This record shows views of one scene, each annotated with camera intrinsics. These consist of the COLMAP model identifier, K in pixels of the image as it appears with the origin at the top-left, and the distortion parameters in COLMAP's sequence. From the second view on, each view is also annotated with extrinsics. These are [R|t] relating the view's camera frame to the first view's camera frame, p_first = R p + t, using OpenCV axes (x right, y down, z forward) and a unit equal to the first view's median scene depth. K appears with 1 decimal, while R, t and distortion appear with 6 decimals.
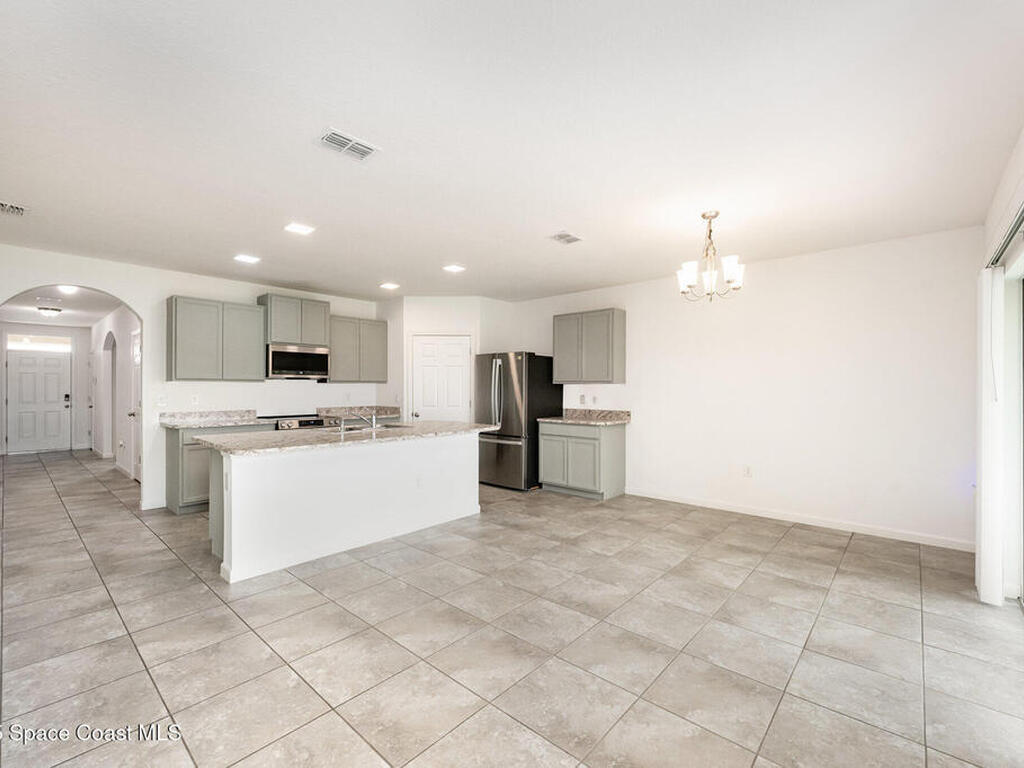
lens RADIAL K [[456.2, 0, 513.6], [0, 456.2, 386.4], [0, 0, 1]] dist [-0.000272, -0.000836]
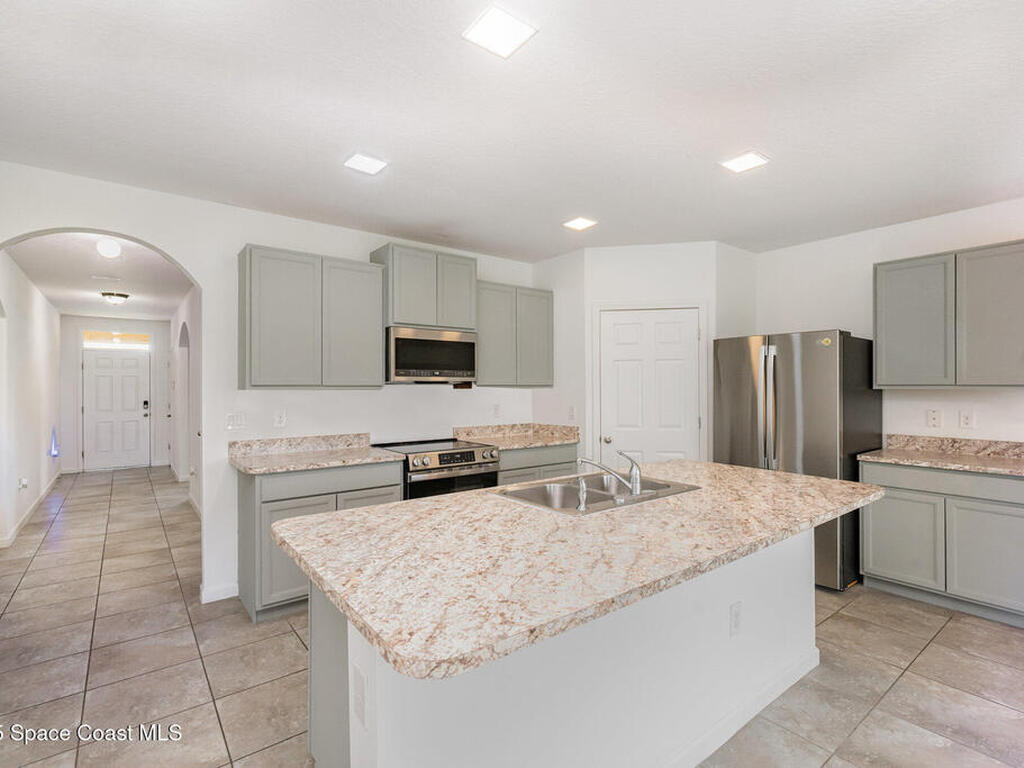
lens RADIAL K [[501.3, 0, 510.2], [0, 501.3, 384.1], [0, 0, 1]] dist [-0.002963, 0.001442]
pose [[0.983027, -0.004972, -0.183392, -0.248778], [0.004500, 0.999985, -0.002990, -0.013193], [0.183404, 0.002114, 0.983035, 0.361417]]
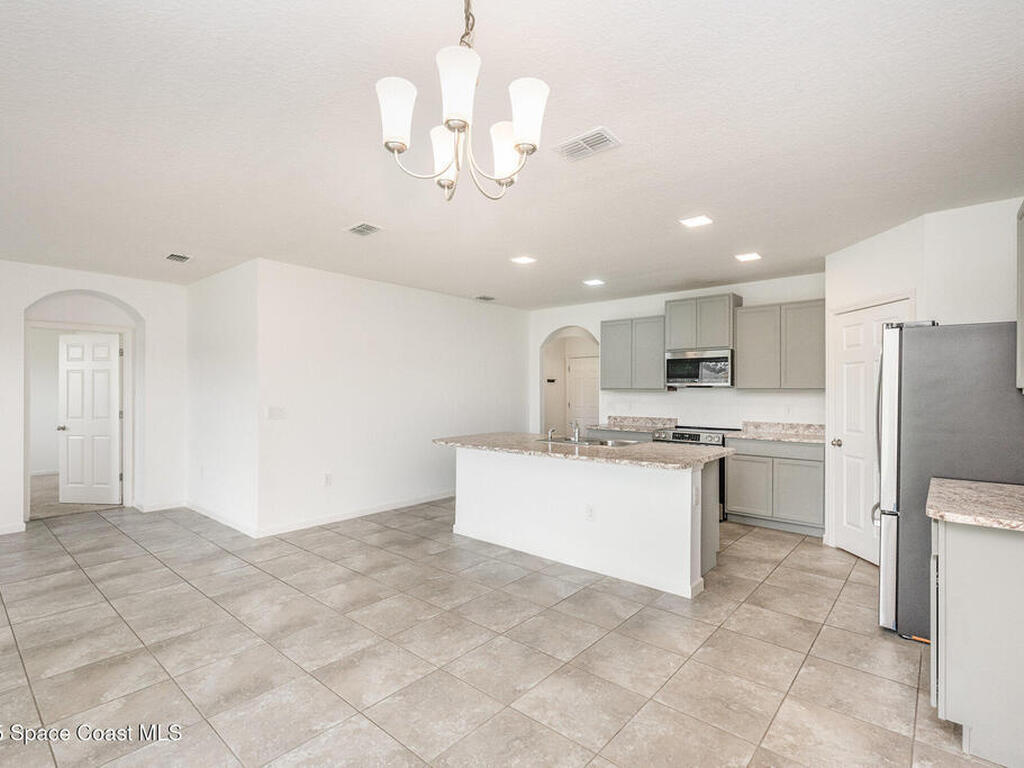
lens RADIAL K [[501.3, 0, 509.6], [0, 501.3, 387.1], [0, 0, 1]] dist [-0.002963, 0.001442]
pose [[0.008511, -0.008281, -0.999929, 0.527372], [0.000701, 0.999966, -0.008275, -0.009130], [0.999964, -0.000631, 0.008516, 0.630909]]
